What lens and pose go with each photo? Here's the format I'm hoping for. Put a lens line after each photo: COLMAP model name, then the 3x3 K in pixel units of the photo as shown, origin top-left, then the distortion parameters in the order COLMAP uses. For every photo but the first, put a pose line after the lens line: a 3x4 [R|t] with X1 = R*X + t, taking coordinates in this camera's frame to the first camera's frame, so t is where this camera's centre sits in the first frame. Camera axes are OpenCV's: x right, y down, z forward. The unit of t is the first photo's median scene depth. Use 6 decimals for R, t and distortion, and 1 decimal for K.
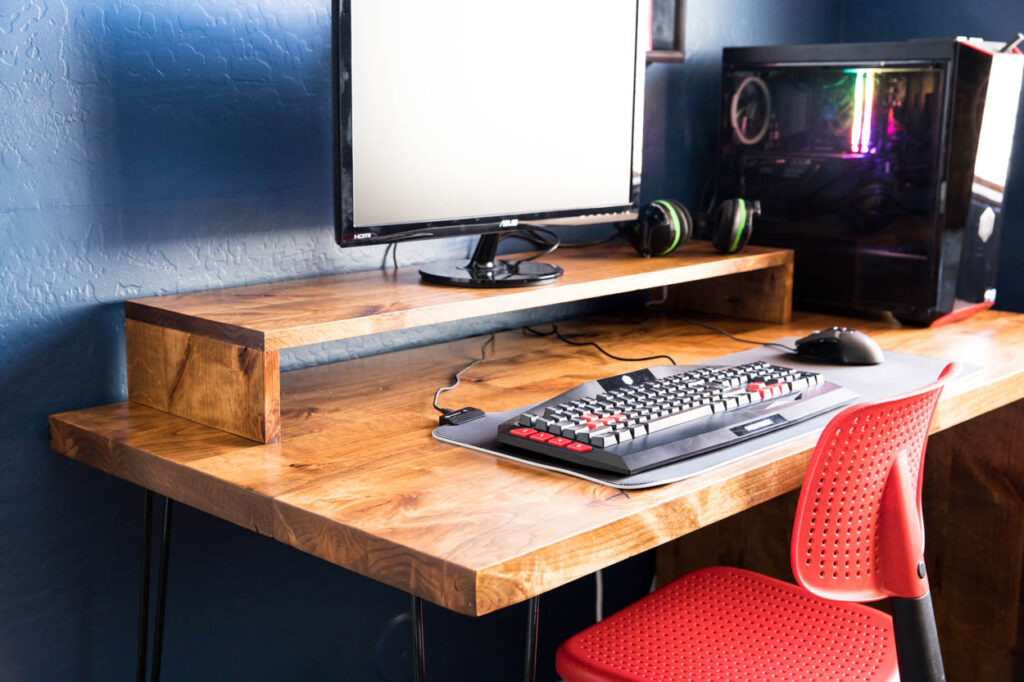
lens RADIAL K [[1234.3, 0, 512.1], [0, 1234.3, 364.8], [0, 0, 1]] dist [0.087242, 0.007725]
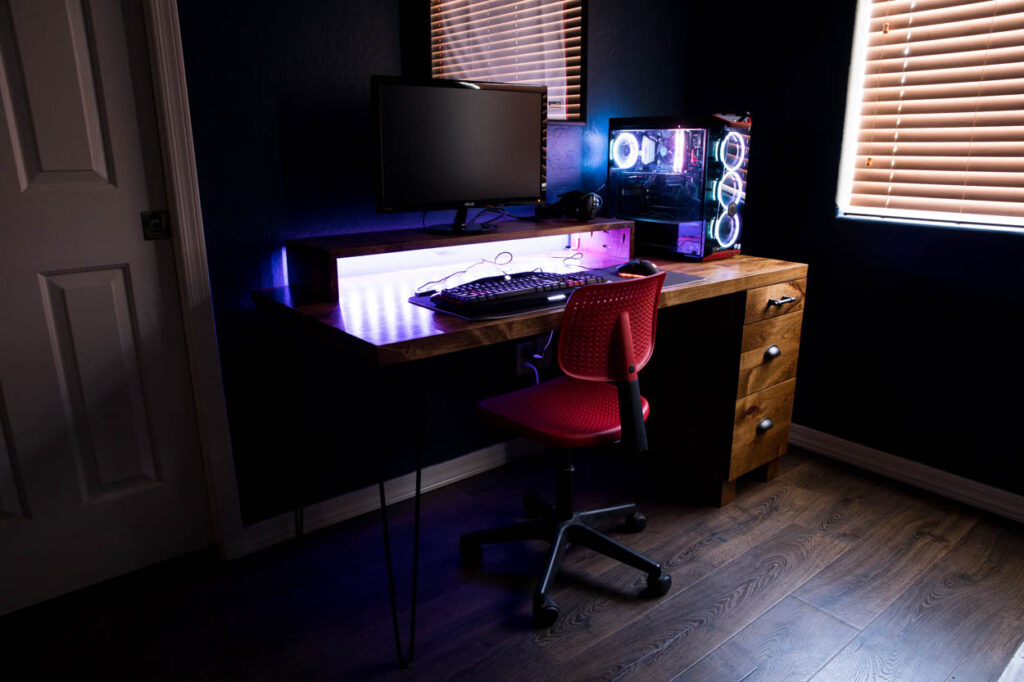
lens RADIAL K [[687.5, 0, 512.0], [0, 687.5, 341.0], [0, 0, 1]] dist [-0.061725, 0.000941]
pose [[0.991172, 0.025597, -0.130087, 0.236185], [-0.017603, 0.997906, 0.062235, 0.043504], [0.131408, -0.059396, 0.989547, -0.147394]]
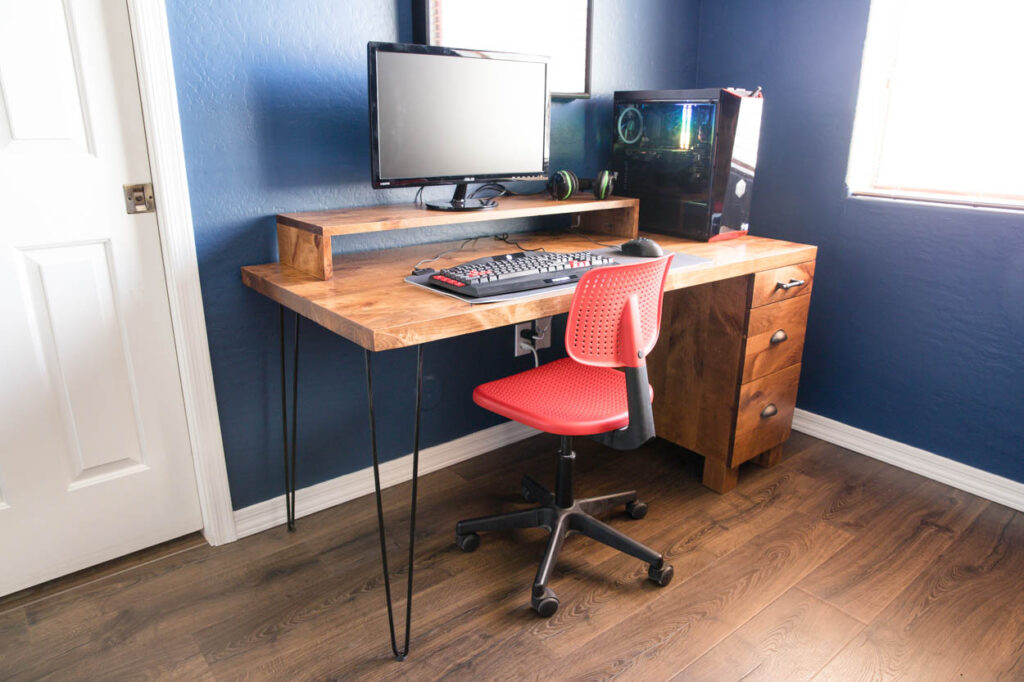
lens RADIAL K [[687.5, 0, 512.0], [0, 687.5, 341.0], [0, 0, 1]] dist [-0.061725, 0.000941]
pose [[0.992059, 0.040876, -0.118946, 0.218582], [-0.029320, 0.994820, 0.097334, 0.036014], [0.122309, -0.093073, 0.988118, -0.105135]]
